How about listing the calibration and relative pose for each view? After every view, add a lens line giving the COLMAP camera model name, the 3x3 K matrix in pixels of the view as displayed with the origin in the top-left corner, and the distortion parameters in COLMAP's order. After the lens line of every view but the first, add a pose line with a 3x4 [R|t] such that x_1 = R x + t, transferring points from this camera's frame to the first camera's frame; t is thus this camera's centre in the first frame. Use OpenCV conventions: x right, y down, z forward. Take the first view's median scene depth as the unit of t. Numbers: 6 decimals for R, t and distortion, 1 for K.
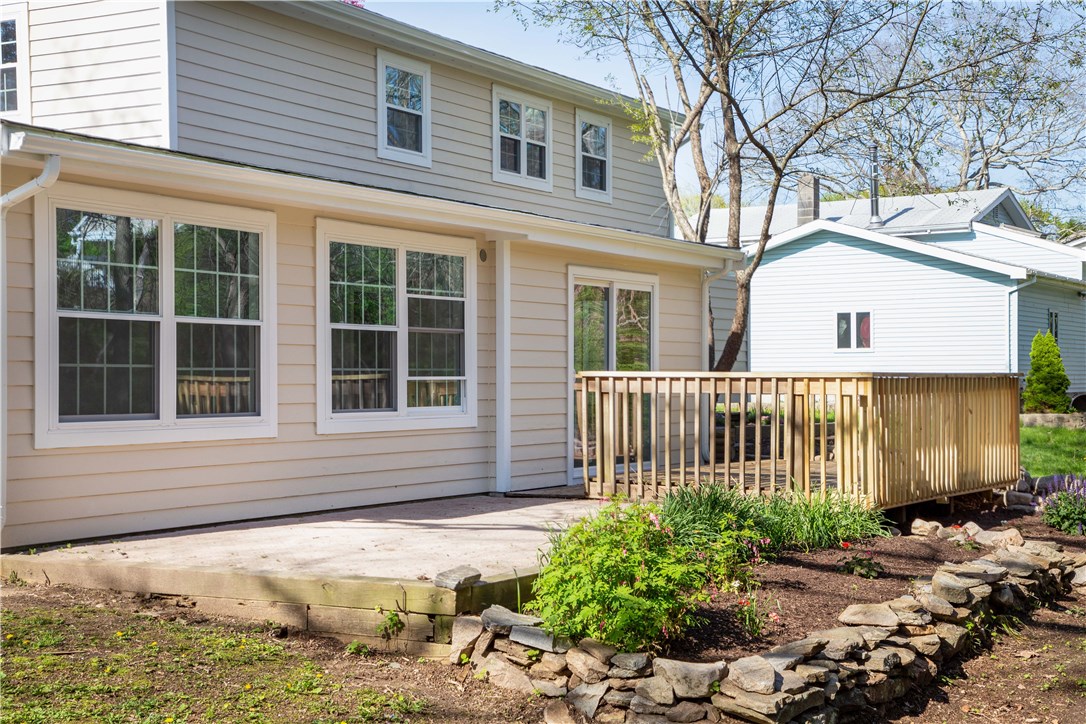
lens RADIAL K [[1605.1, 0, 544.4], [0, 1605.1, 360.4], [0, 0, 1]] dist [0.195474, 0.004044]
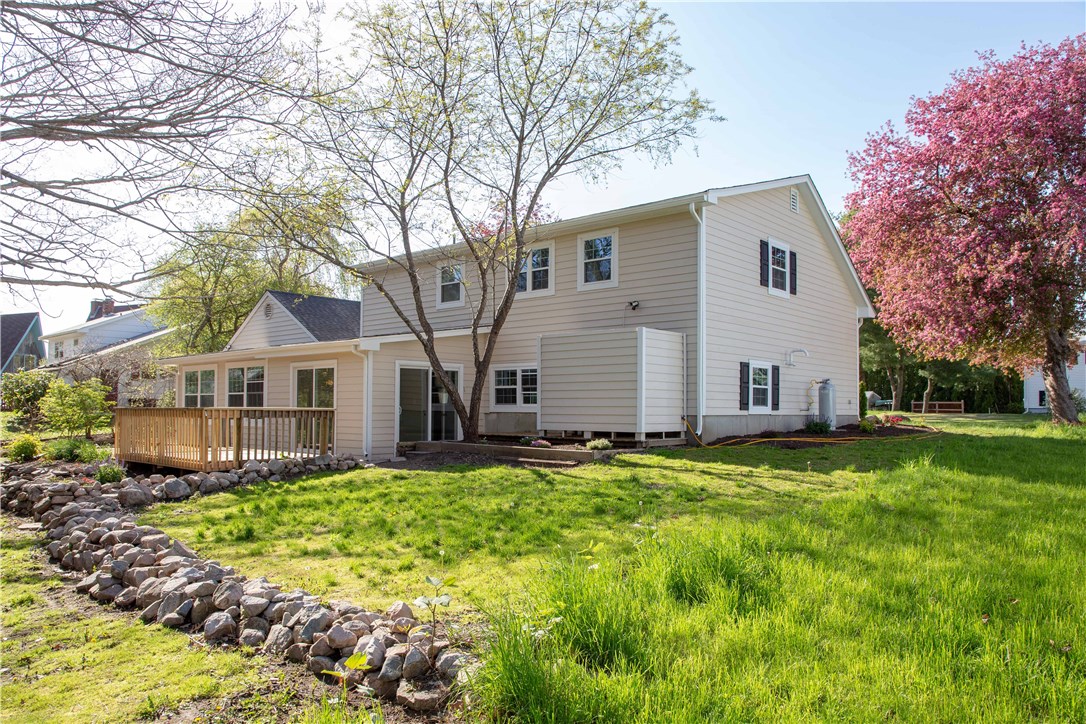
lens RADIAL K [[737.4, 0, 544.6], [0, 737.4, 363.5], [0, 0, 1]] dist [-0.003443, 0.003455]
pose [[-0.198727, -0.051600, -0.978696, 0.811587], [0.010248, 0.998449, -0.054722, 0.003500], [0.980001, -0.020905, -0.197890, 1.298549]]
